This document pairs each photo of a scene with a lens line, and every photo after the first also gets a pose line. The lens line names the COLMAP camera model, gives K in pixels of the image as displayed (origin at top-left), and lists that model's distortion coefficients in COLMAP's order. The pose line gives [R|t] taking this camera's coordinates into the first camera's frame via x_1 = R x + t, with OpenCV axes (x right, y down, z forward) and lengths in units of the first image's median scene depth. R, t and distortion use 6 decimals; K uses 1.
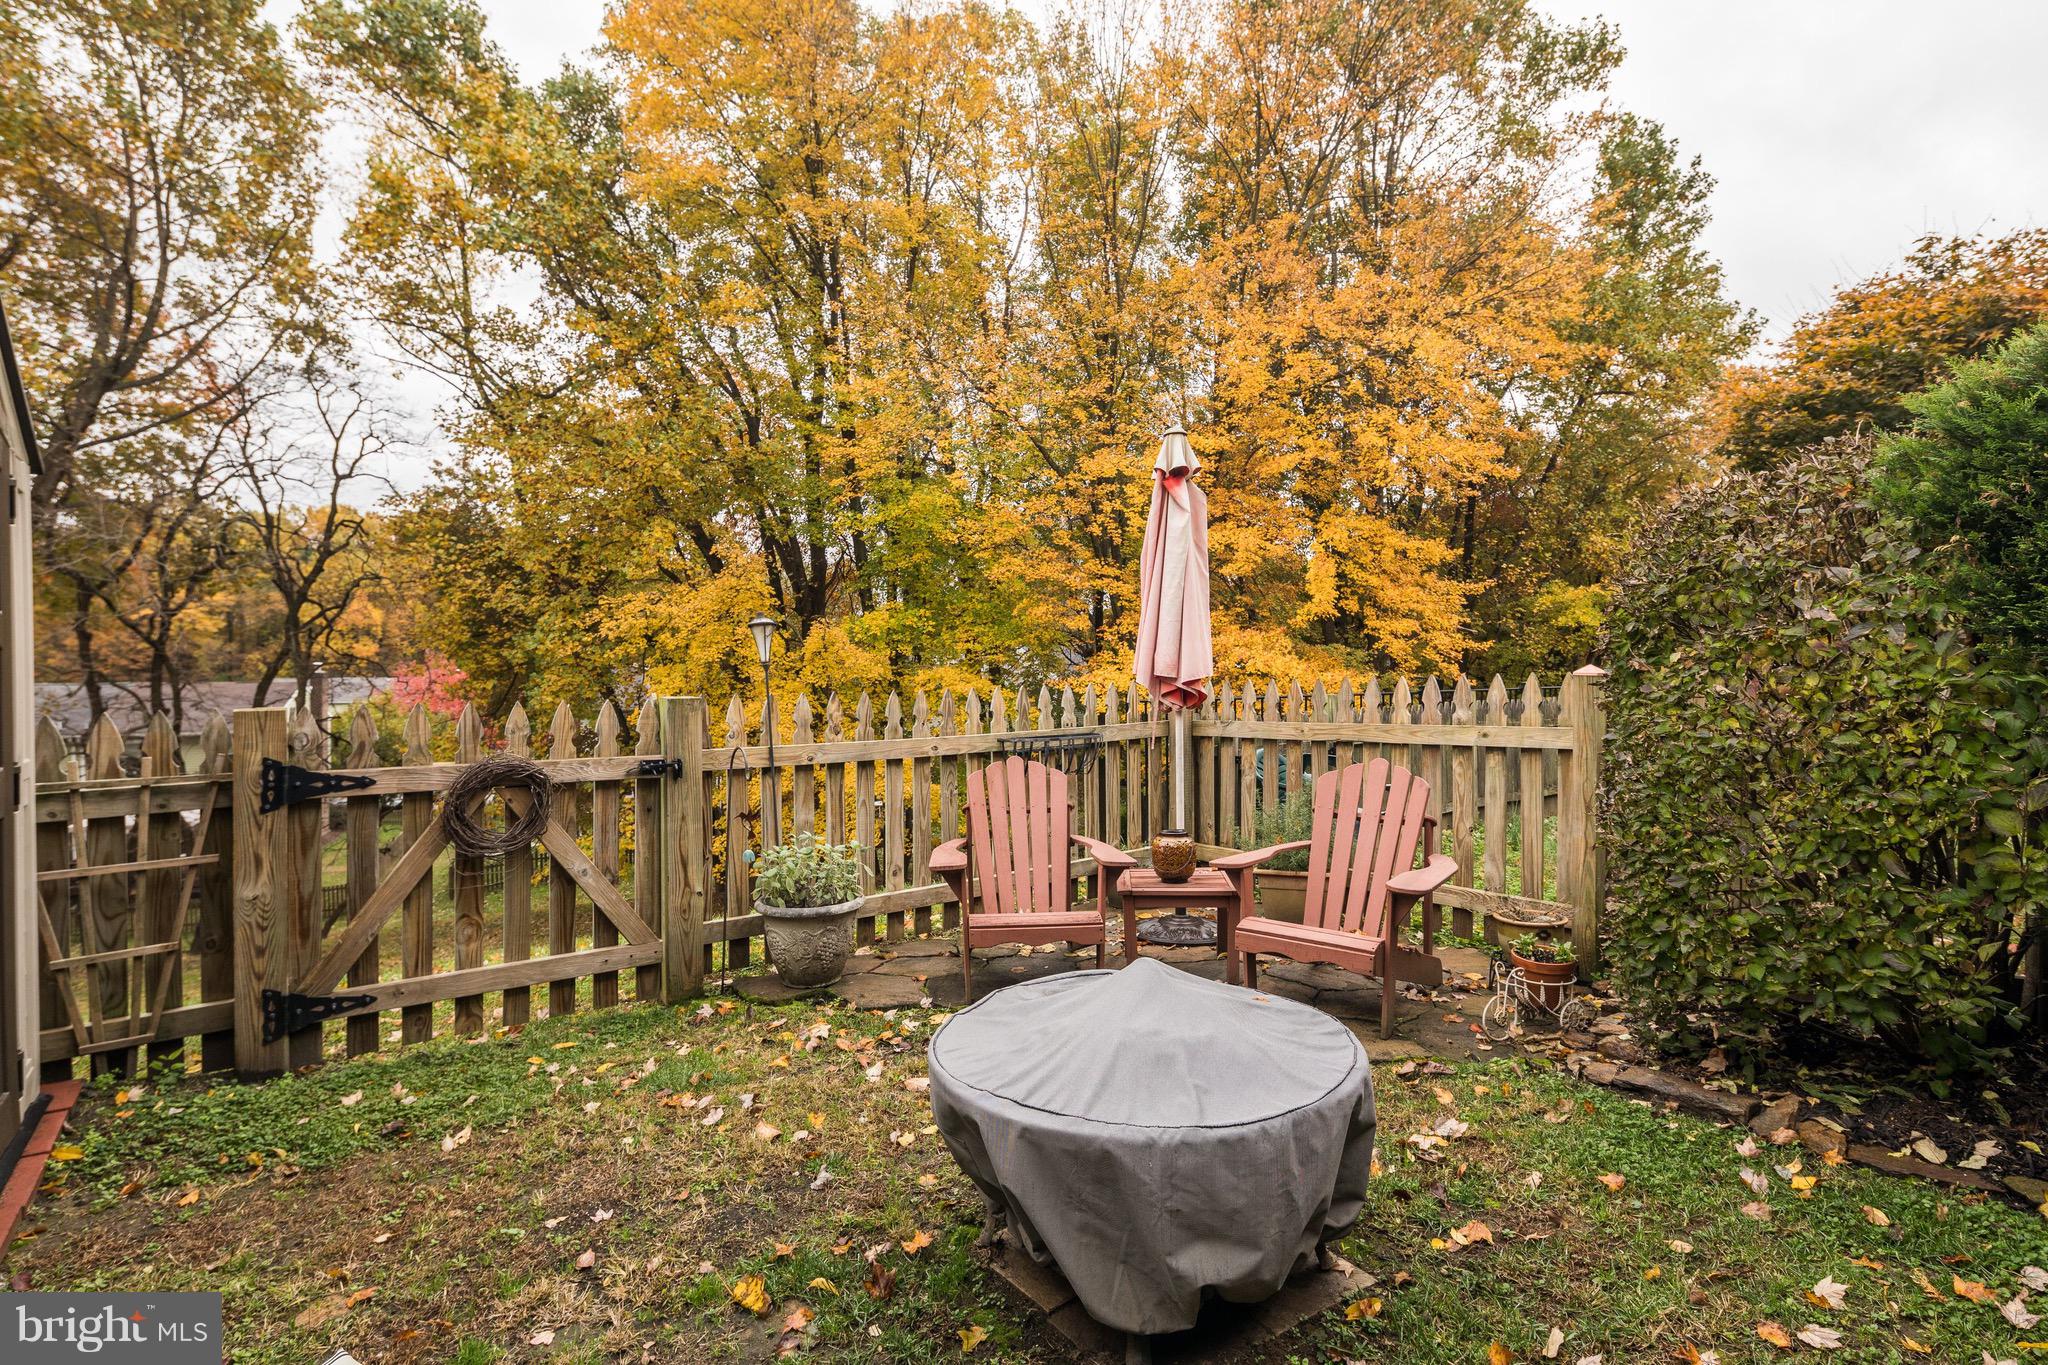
lens RADIAL K [[991.4, 0, 1014.8], [0, 991.4, 679.0], [0, 0, 1]] dist [0.004046, -0.004187]
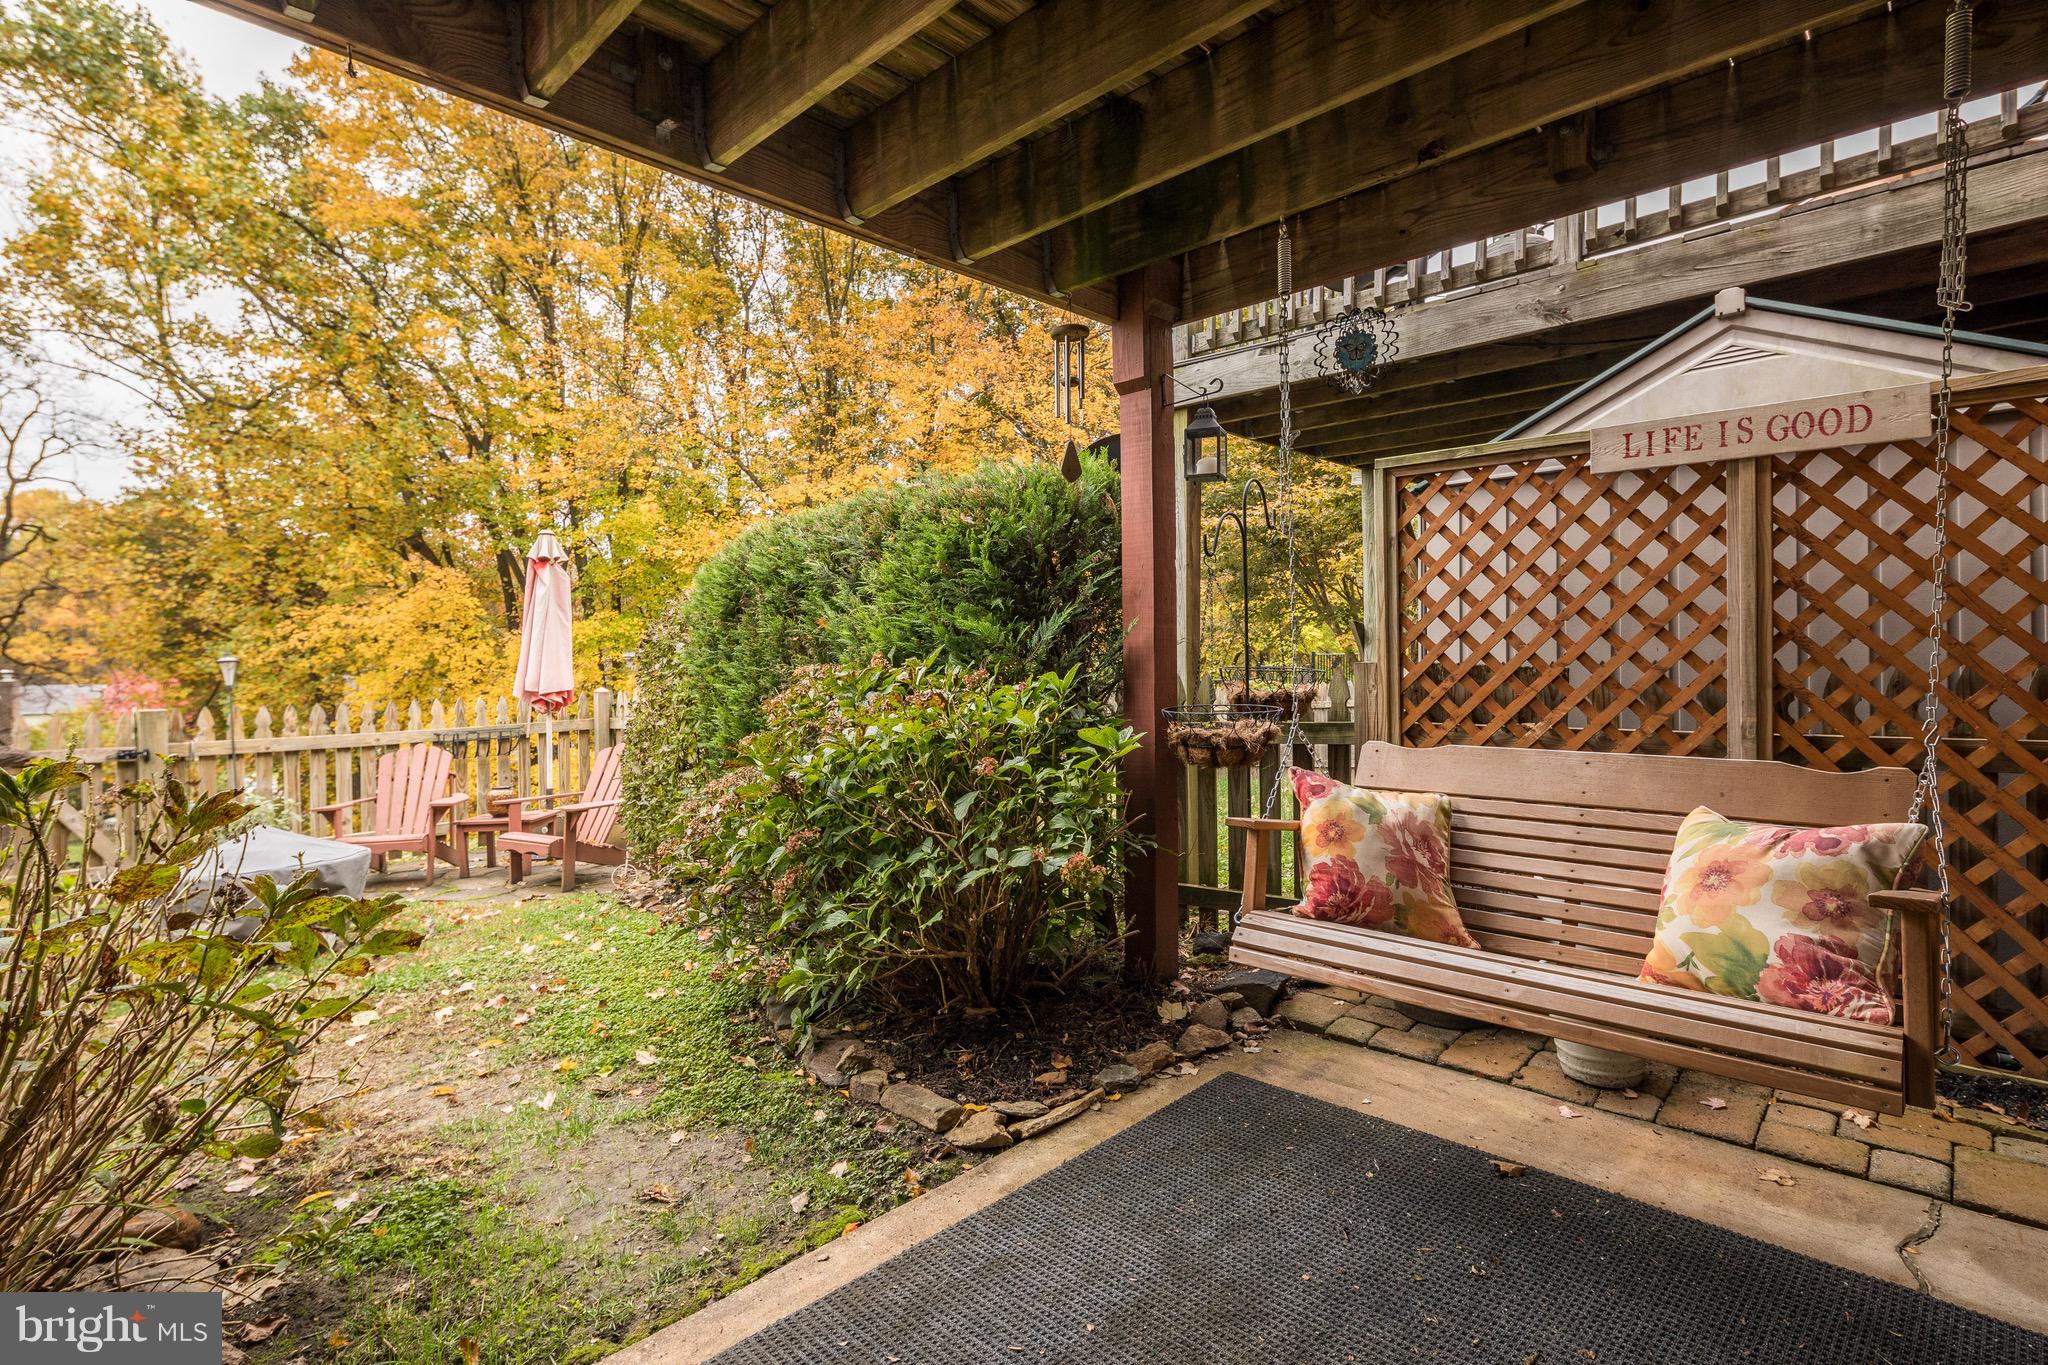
lens RADIAL K [[991.4, 0, 1032.1], [0, 991.4, 677.4], [0, 0, 1]] dist [0.004046, -0.004187]
pose [[0.983877, -0.011324, 0.178488, 0.142774], [0.010899, 0.999935, 0.003364, -0.004526], [-0.178514, -0.001364, 0.983936, -0.151164]]
